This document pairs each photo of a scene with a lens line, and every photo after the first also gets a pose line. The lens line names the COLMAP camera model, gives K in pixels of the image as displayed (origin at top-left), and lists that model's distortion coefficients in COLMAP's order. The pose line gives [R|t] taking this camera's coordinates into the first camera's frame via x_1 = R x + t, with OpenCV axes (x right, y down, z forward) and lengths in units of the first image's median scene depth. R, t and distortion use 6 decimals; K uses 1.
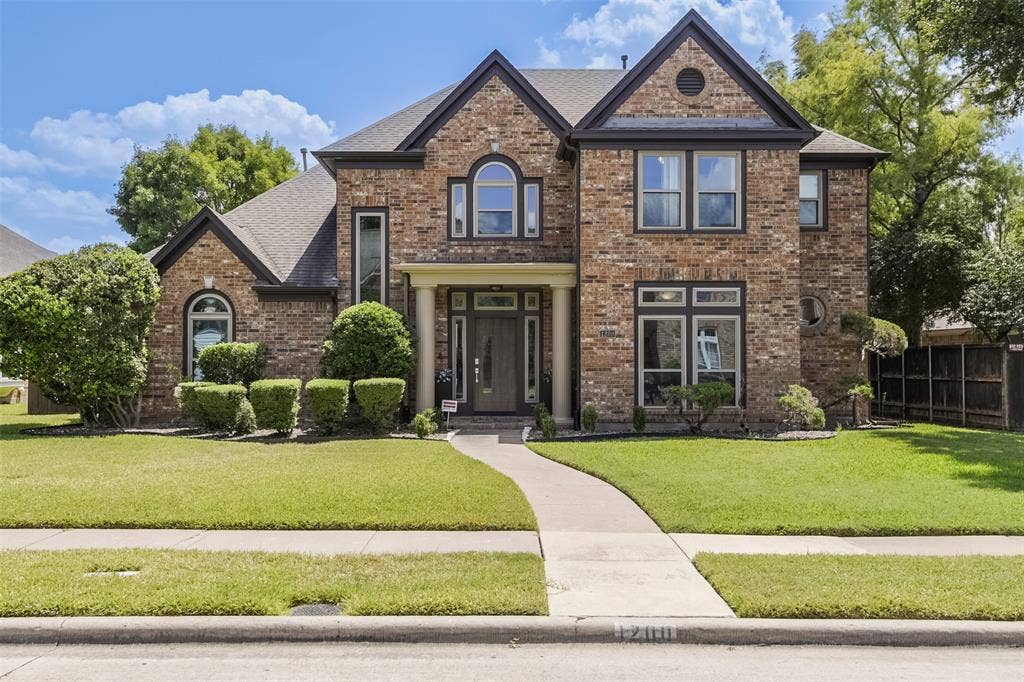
lens RADIAL K [[916.0, 0, 512.3], [0, 916.0, 342.2], [0, 0, 1]] dist [0.042606, -0.003213]
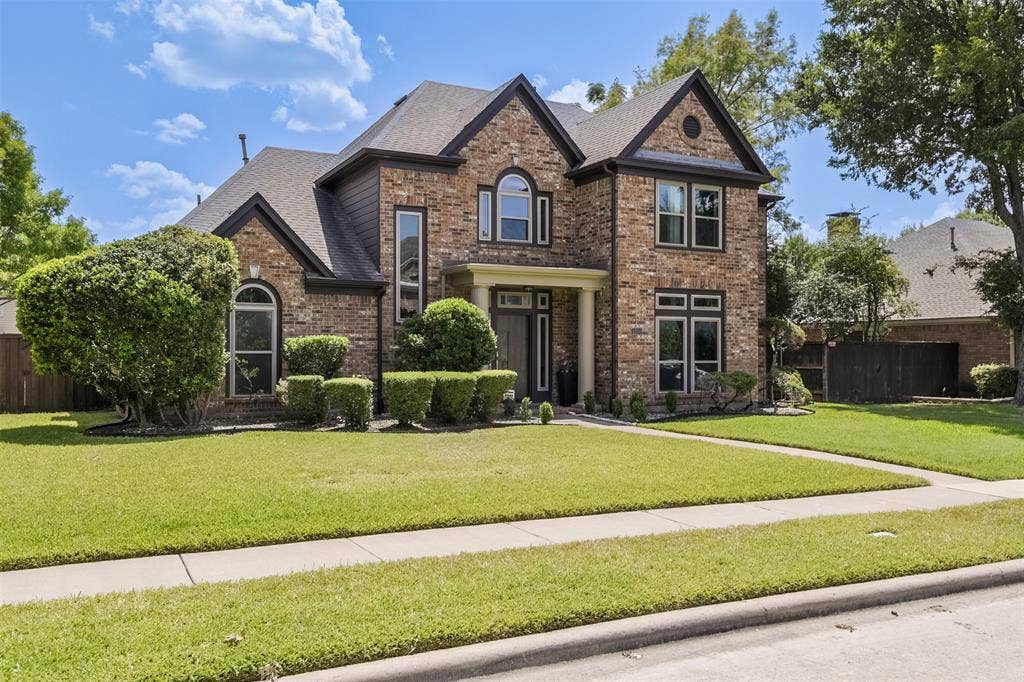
lens RADIAL K [[841.4, 0, 511.7], [0, 841.4, 342.3], [0, 0, 1]] dist [0.034937, 0.003391]
pose [[0.891692, 0.006714, 0.452592, -0.509176], [-0.011173, 0.999912, 0.007179, -0.000833], [-0.452504, -0.011458, 0.891689, 0.095453]]
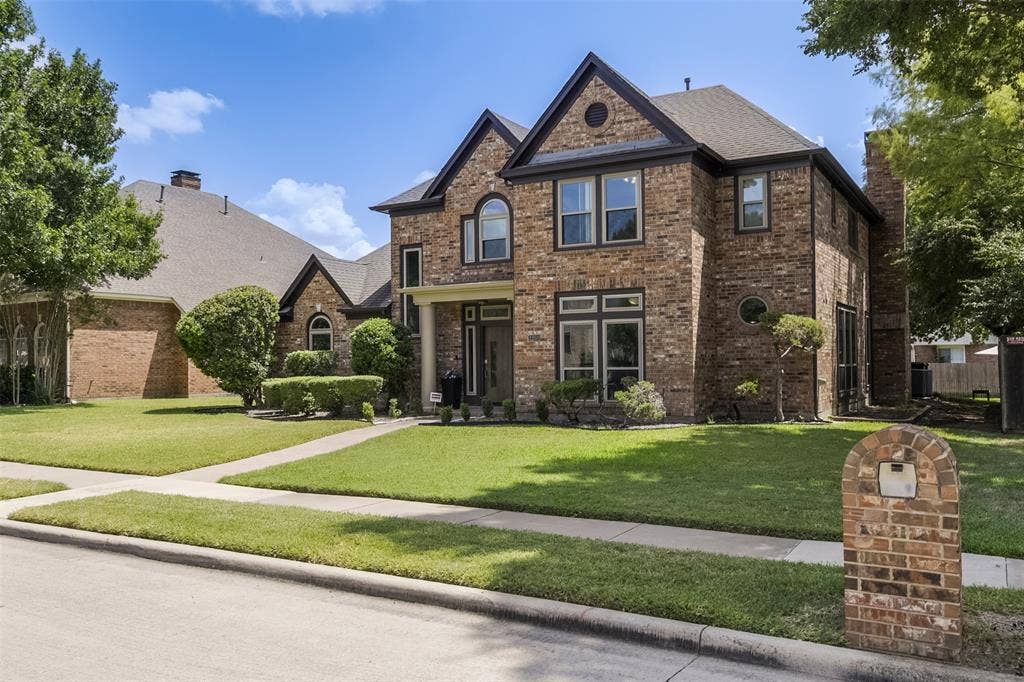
lens RADIAL K [[841.4, 0, 510.6], [0, 841.4, 343.1], [0, 0, 1]] dist [0.034937, 0.003391]
pose [[0.857015, -0.020760, -0.514873, 0.609352], [0.021435, 0.999760, -0.004633, 0.001787], [0.514845, -0.007066, 0.857254, 0.046721]]
